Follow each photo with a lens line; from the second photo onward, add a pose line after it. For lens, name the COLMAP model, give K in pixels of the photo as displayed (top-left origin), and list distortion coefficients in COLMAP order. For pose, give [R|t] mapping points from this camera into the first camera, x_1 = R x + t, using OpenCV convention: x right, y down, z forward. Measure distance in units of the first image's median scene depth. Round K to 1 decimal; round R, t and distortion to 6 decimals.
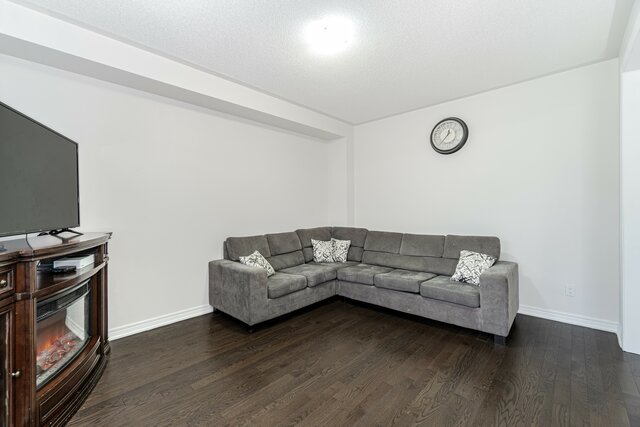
lens RADIAL K [[275.6, 0, 316.3], [0, 275.6, 207.4], [0, 0, 1]] dist [-0.002097, -0.000310]
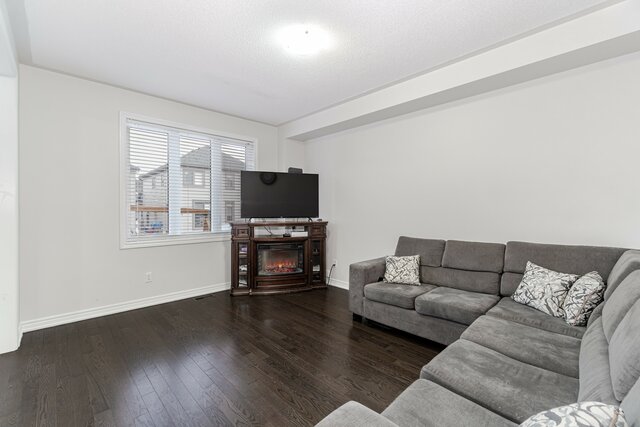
lens RADIAL K [[275.6, 0, 316.3], [0, 275.6, 207.4], [0, 0, 1]] dist [-0.002097, -0.000310]
pose [[-0.062713, -0.003873, -0.998024, 0.679717], [0.009397, 0.999946, -0.004471, 0.001264], [0.997987, -0.009659, -0.062673, 0.700158]]
